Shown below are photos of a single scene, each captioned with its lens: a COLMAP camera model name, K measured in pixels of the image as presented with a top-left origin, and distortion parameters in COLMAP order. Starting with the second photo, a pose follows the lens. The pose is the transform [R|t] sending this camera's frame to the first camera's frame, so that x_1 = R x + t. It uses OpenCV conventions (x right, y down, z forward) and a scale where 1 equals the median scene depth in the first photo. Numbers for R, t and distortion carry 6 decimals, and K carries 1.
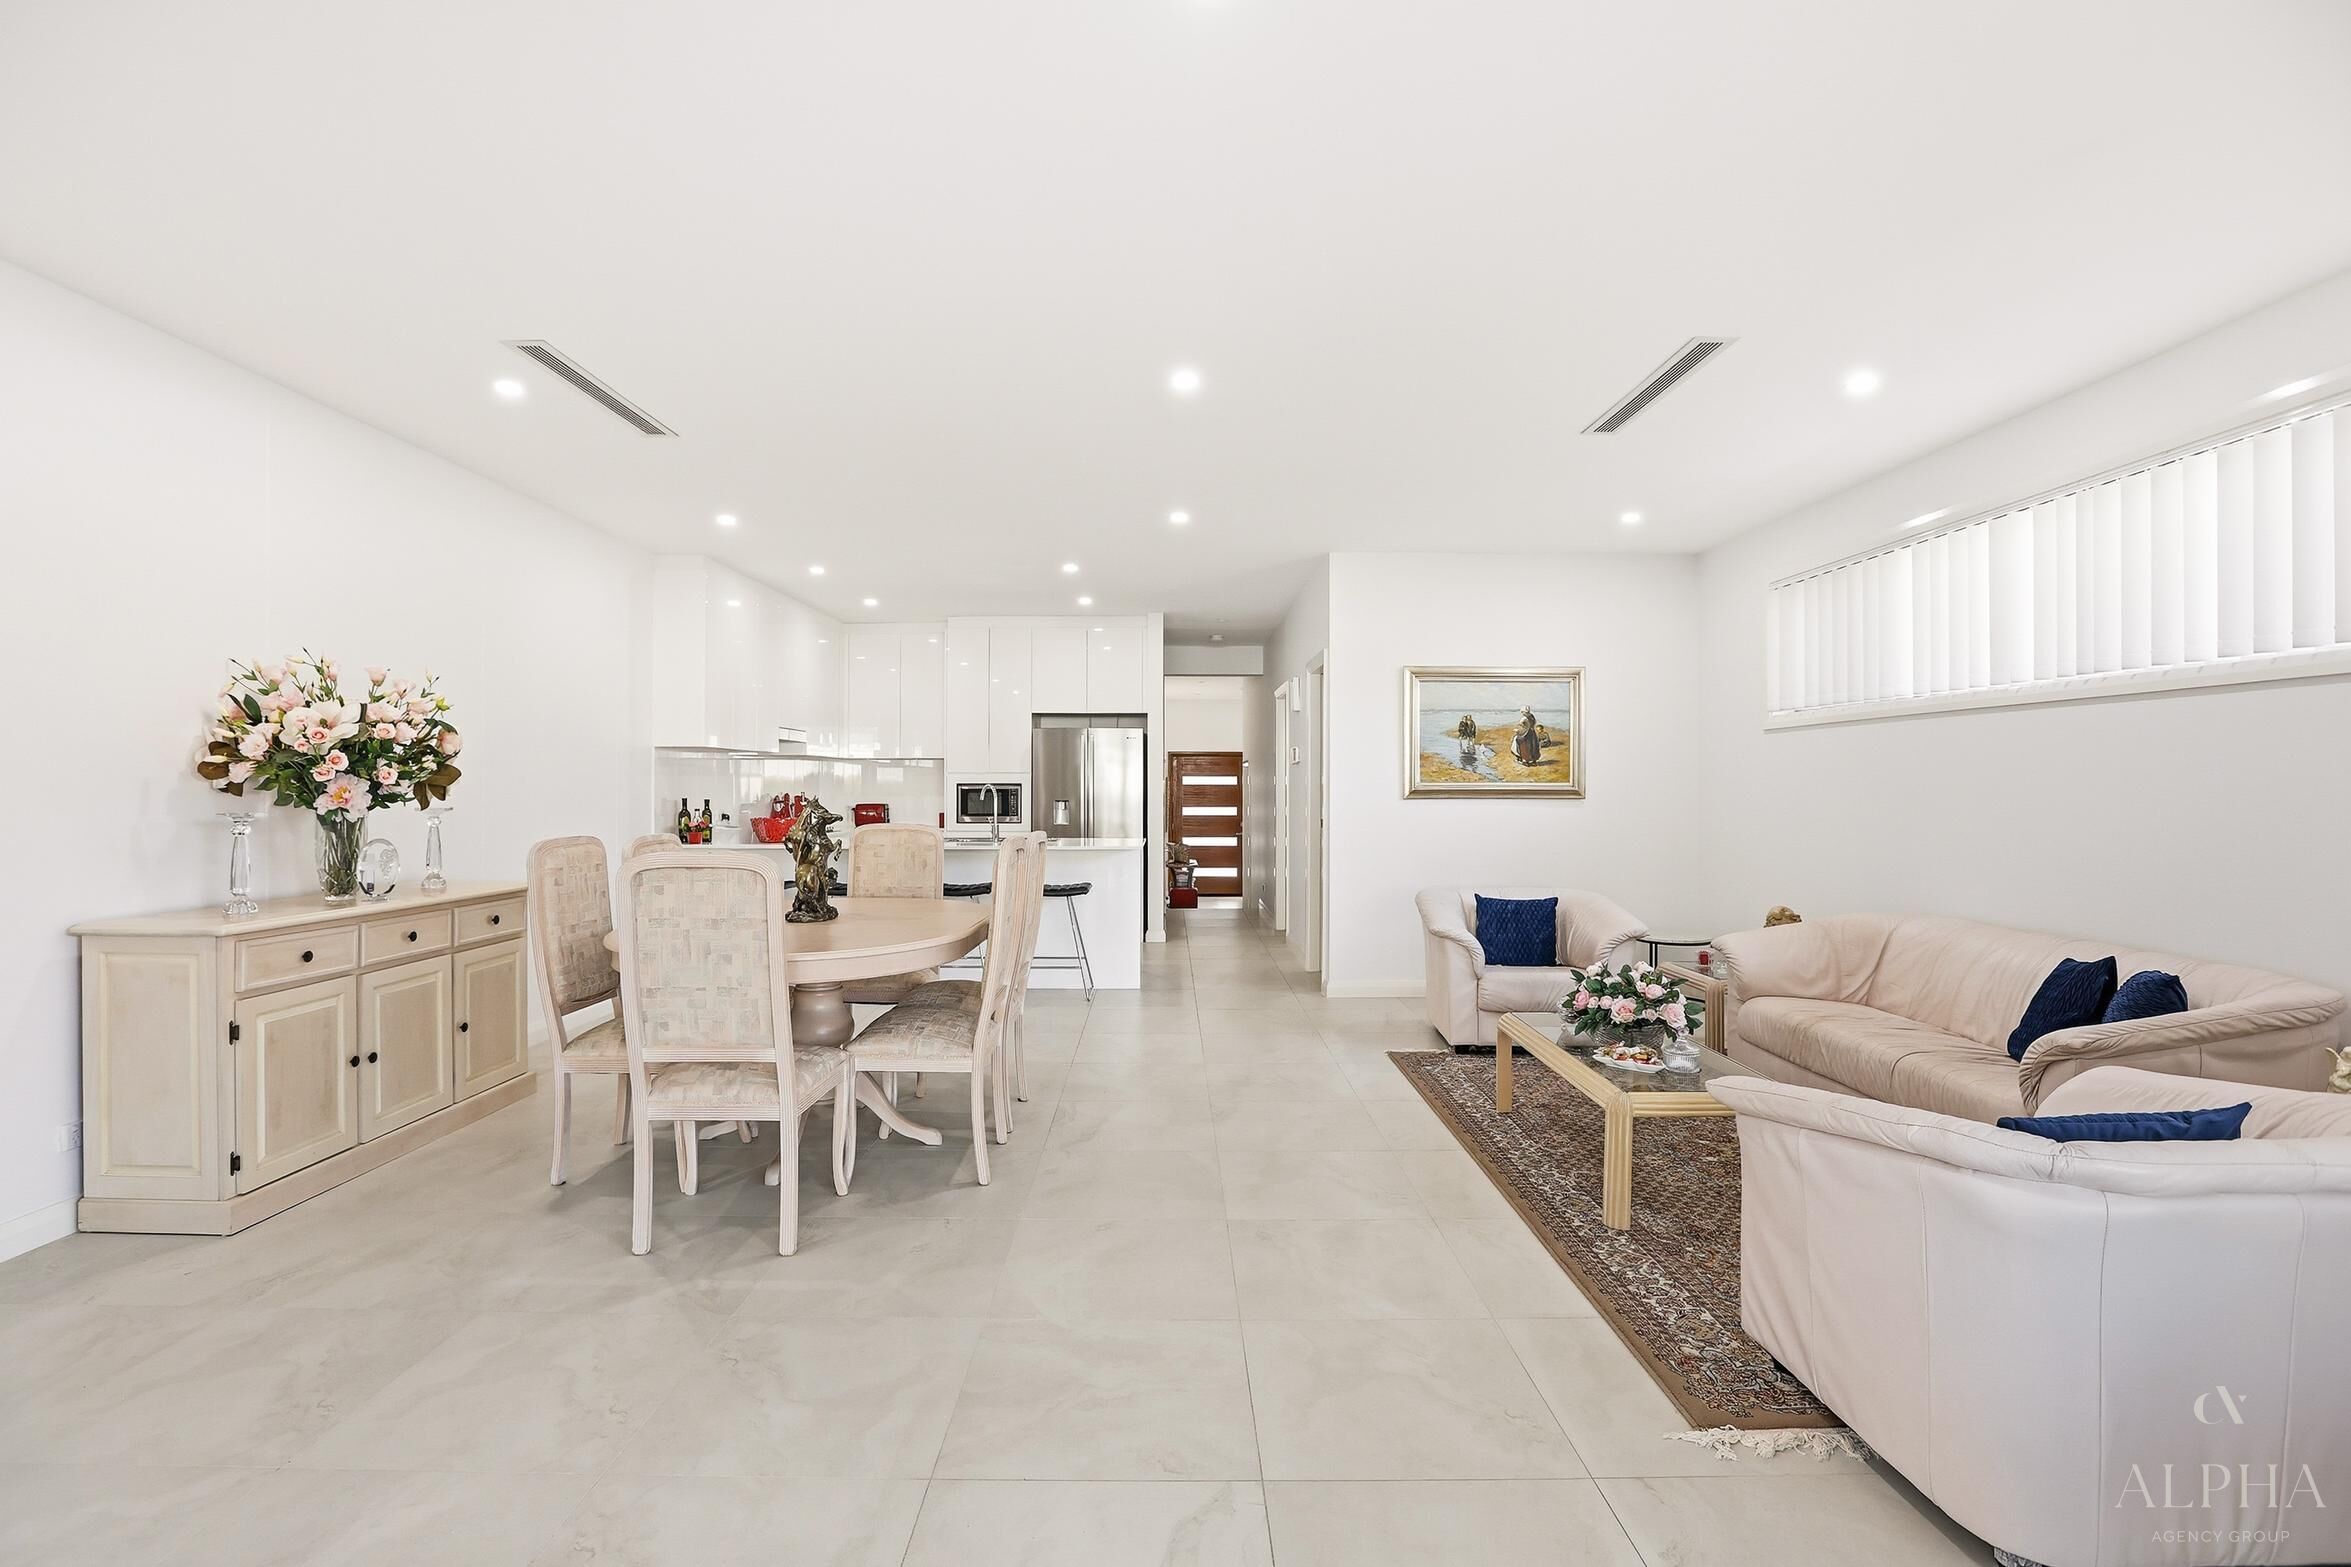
lens RADIAL K [[1078.4, 0, 1175.5], [0, 1078.4, 783.5], [0, 0, 1]] dist [-0.019453, 0.000096]
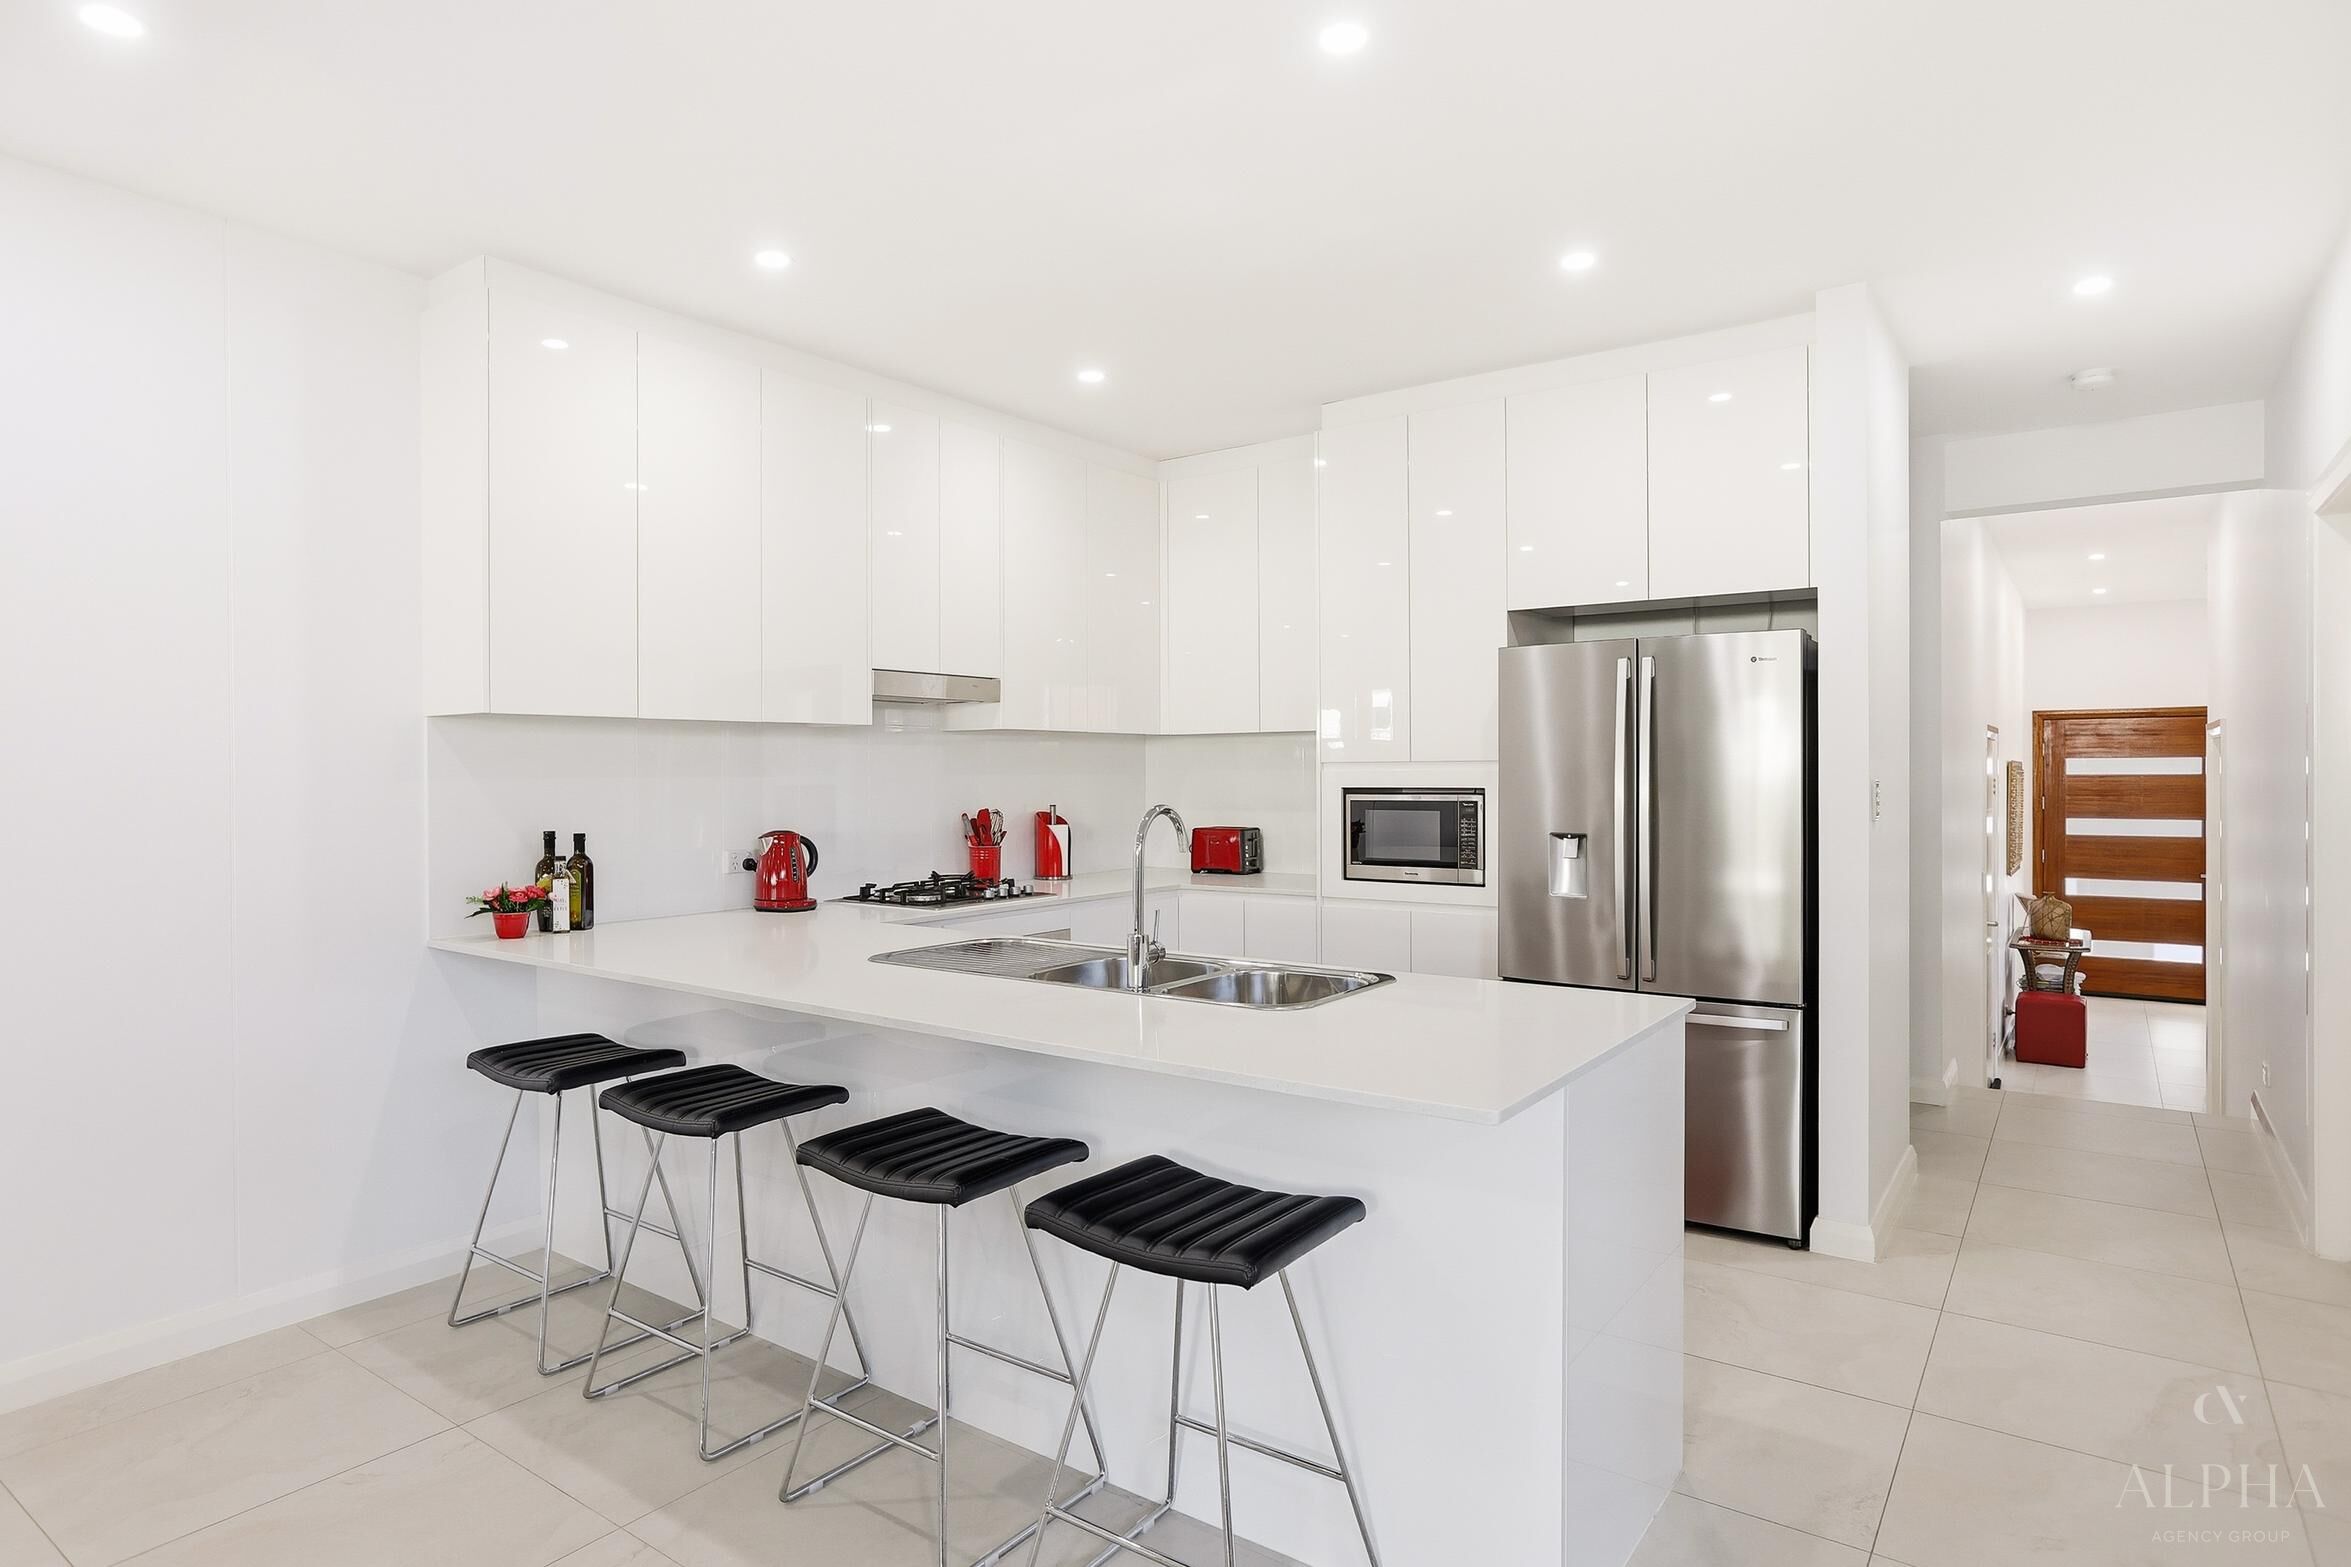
lens RADIAL K [[1320.6, 0, 1175.5], [0, 1320.6, 783.5], [0, 0, 1]] dist [-0.002424, -0.000239]
pose [[0.816480, -0.002464, -0.577369, 0.068566], [0.008391, 0.999936, 0.007599, -0.009529], [0.577313, -0.011049, 0.816448, 0.742277]]
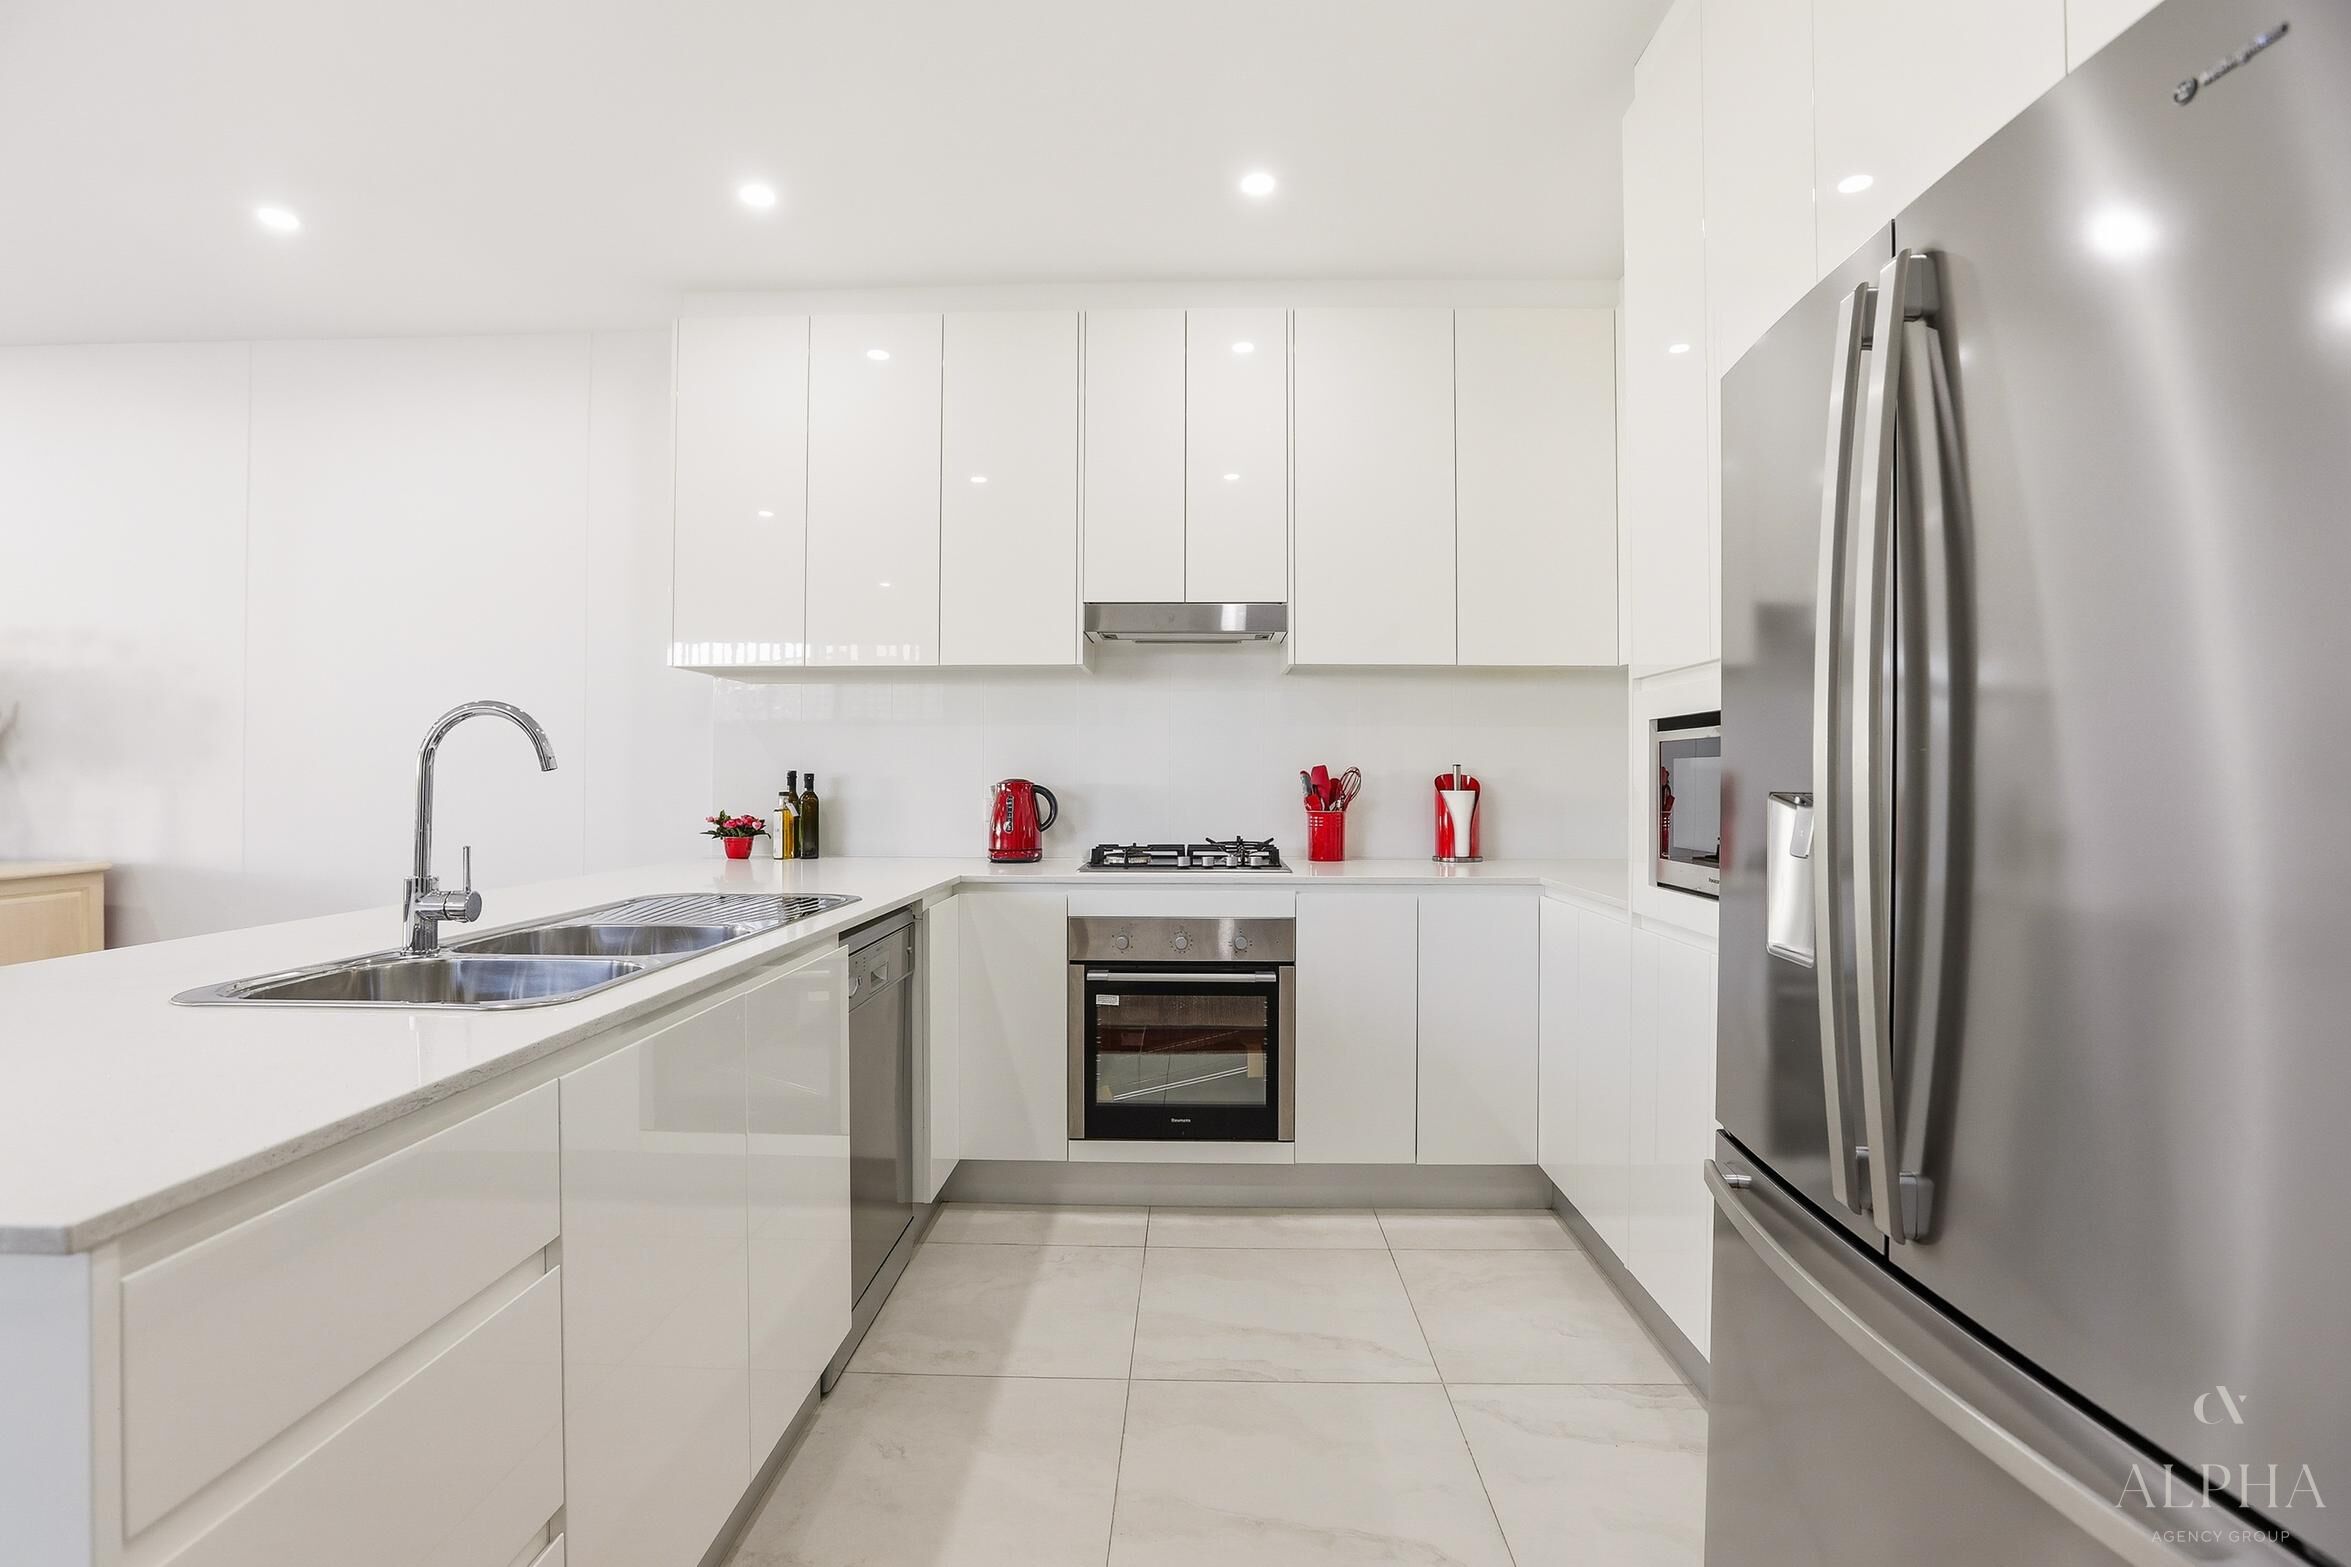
lens RADIAL K [[1083.4, 0, 1175.5], [0, 1083.4, 783.5], [0, 0, 1]] dist [-0.116431, 0.000006]
pose [[-0.009819, 0.000894, -0.999951, 0.043373], [-0.001530, 0.999998, 0.000909, 0.018900], [0.999951, 0.001539, -0.009818, 1.249419]]
